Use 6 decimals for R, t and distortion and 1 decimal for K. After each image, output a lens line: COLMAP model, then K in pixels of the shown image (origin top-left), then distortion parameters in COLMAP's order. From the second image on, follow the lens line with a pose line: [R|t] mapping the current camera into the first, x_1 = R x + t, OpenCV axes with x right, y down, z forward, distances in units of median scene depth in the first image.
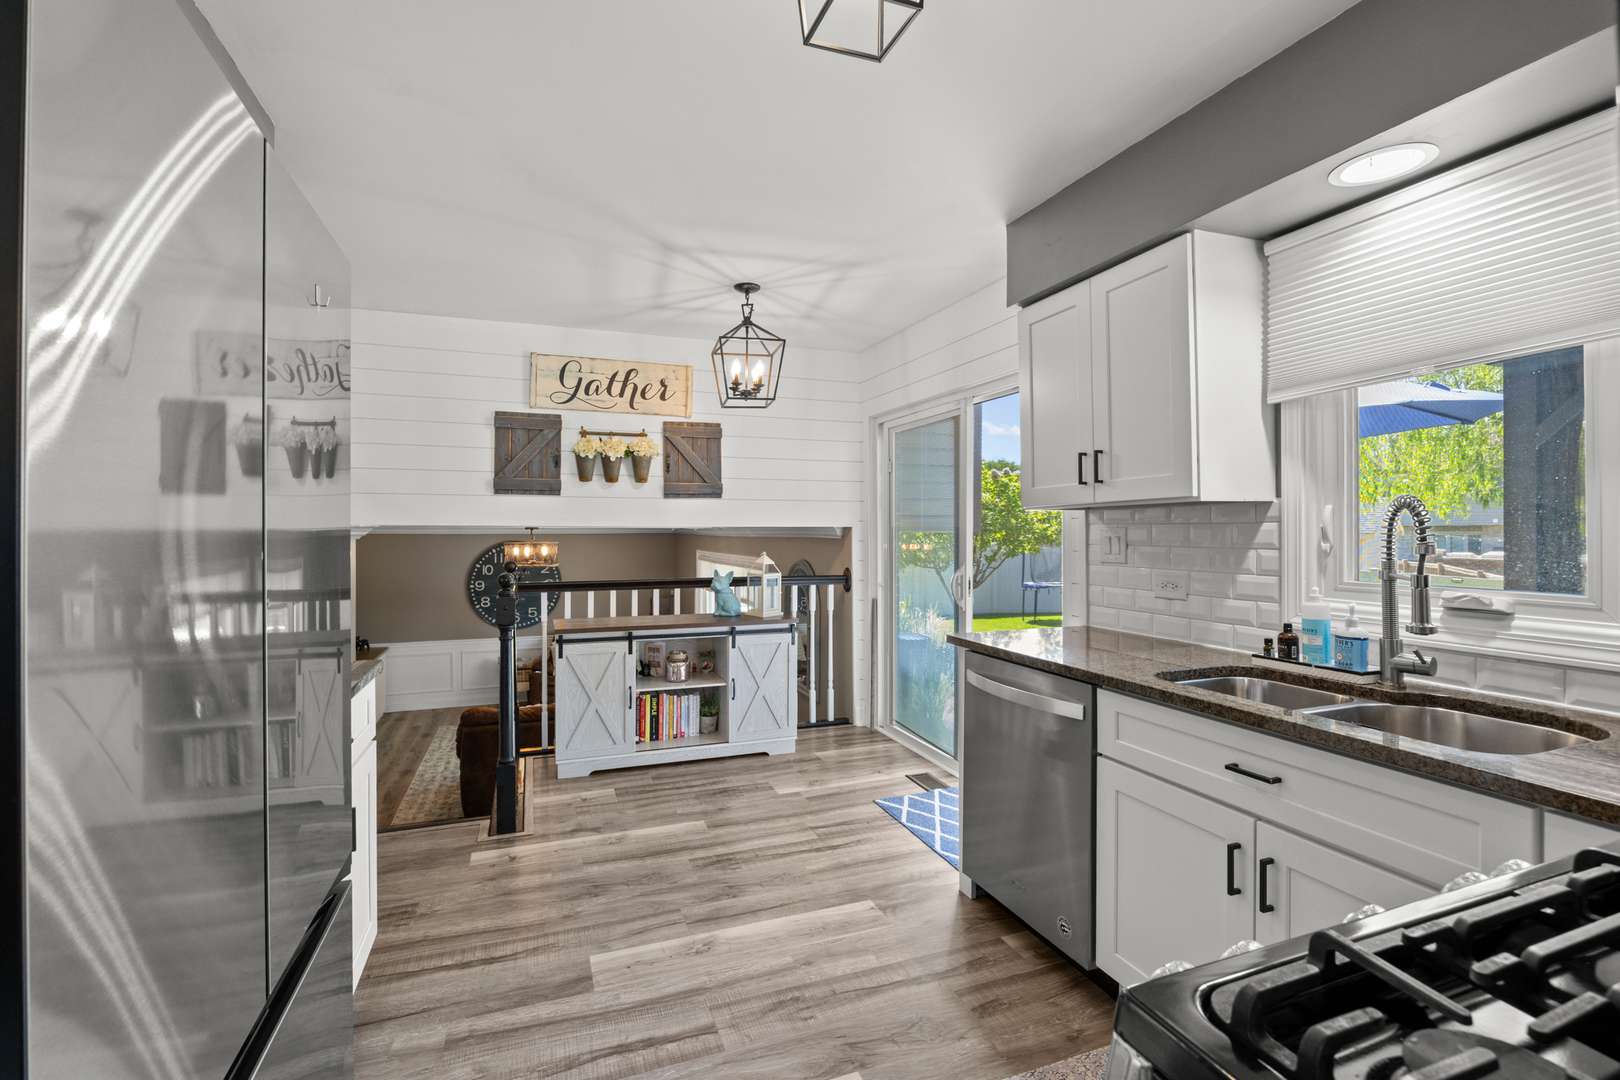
lens RADIAL K [[716.0, 0, 803.9], [0, 716.0, 528.8], [0, 0, 1]] dist [-0.015479, 0.000027]
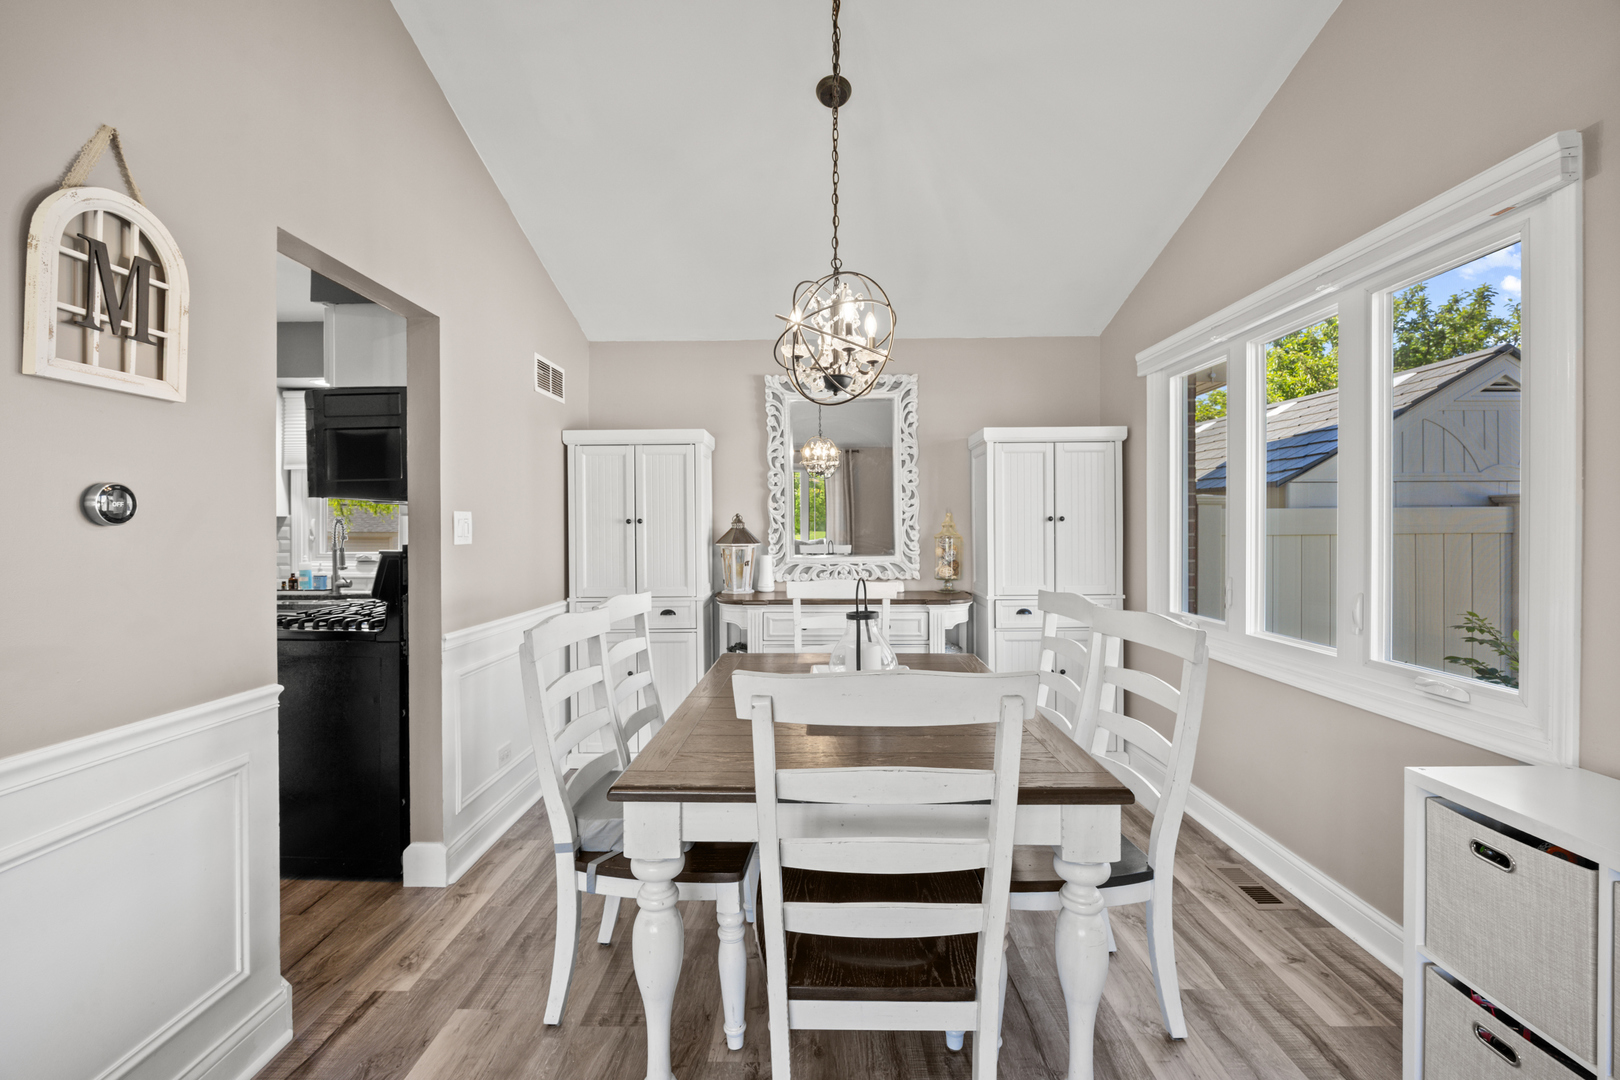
lens RADIAL K [[700.6, 0, 801.8], [0, 700.6, 530.5], [0, 0, 1]] dist [-0.004426, -0.000365]
pose [[0.376628, -0.003500, 0.926358, -0.680189], [-0.001125, 0.999990, 0.004235, -0.009246], [-0.926364, -0.002637, 0.376621, -1.188129]]
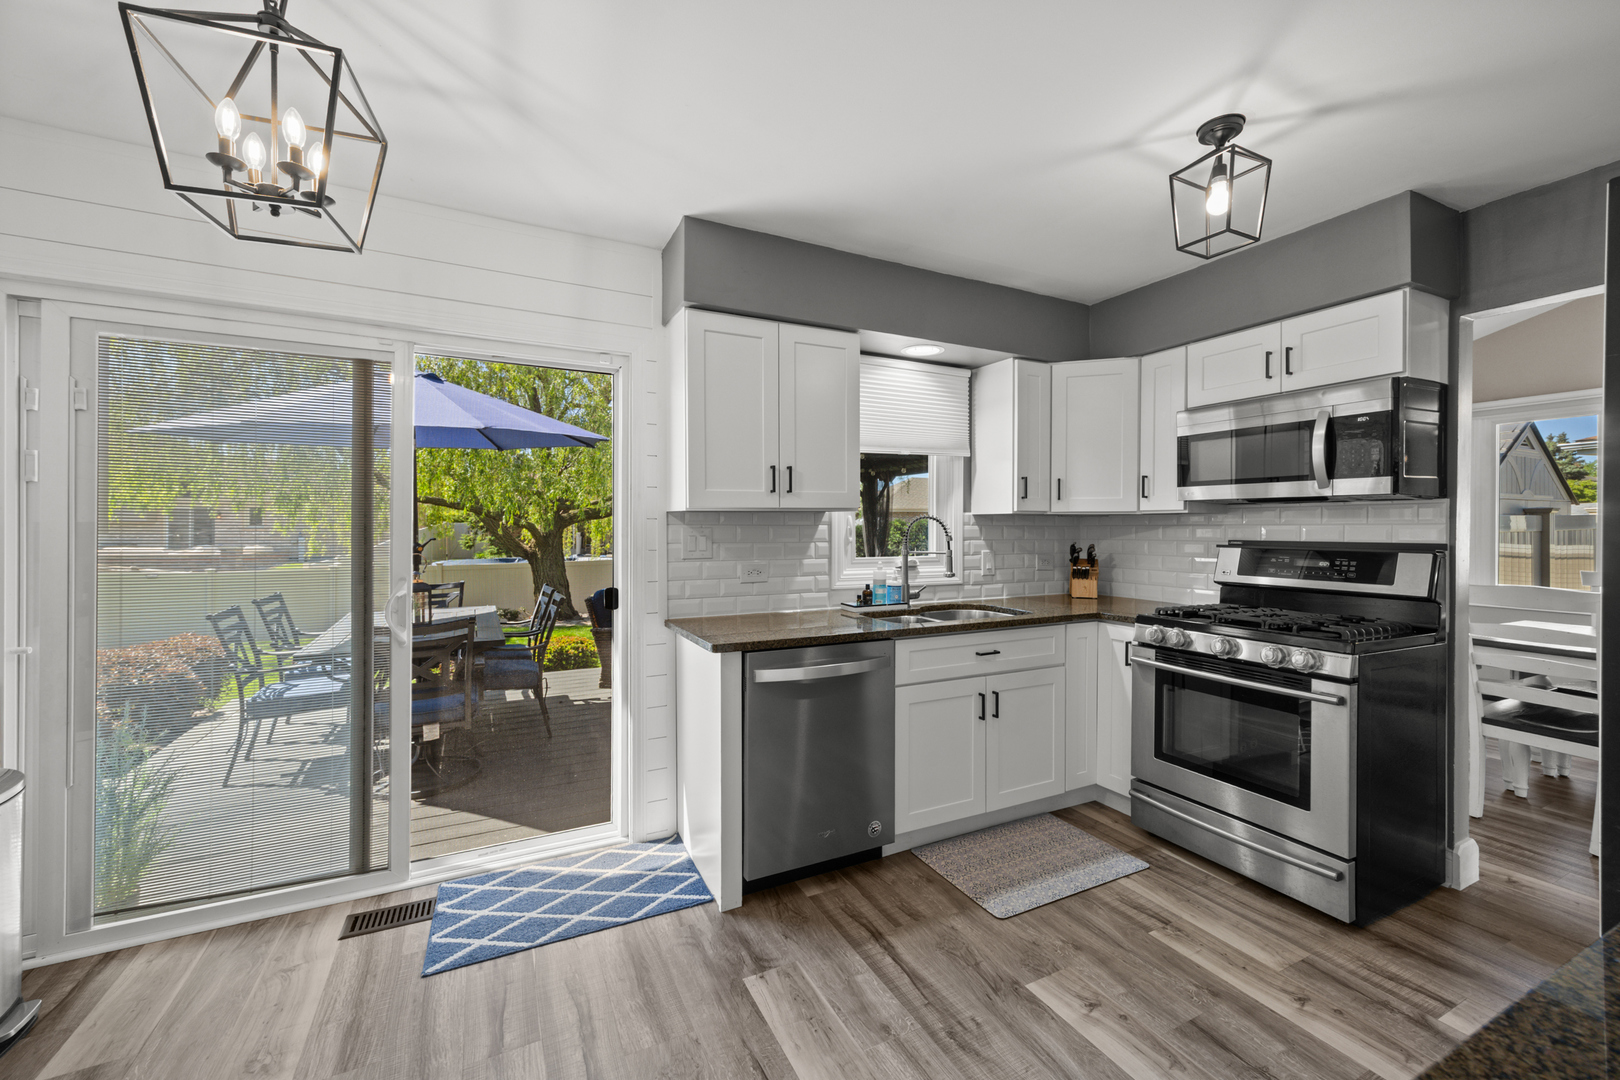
lens RADIAL K [[641.5, 0, 805.0], [0, 641.5, 531.4], [0, 0, 1]] dist [0.021957, 0.000047]
pose [[-0.095475, -0.007466, 0.995404, -0.803310], [-0.004365, 0.999965, 0.007081, -0.005335], [-0.995422, -0.003669, -0.095504, 1.219713]]
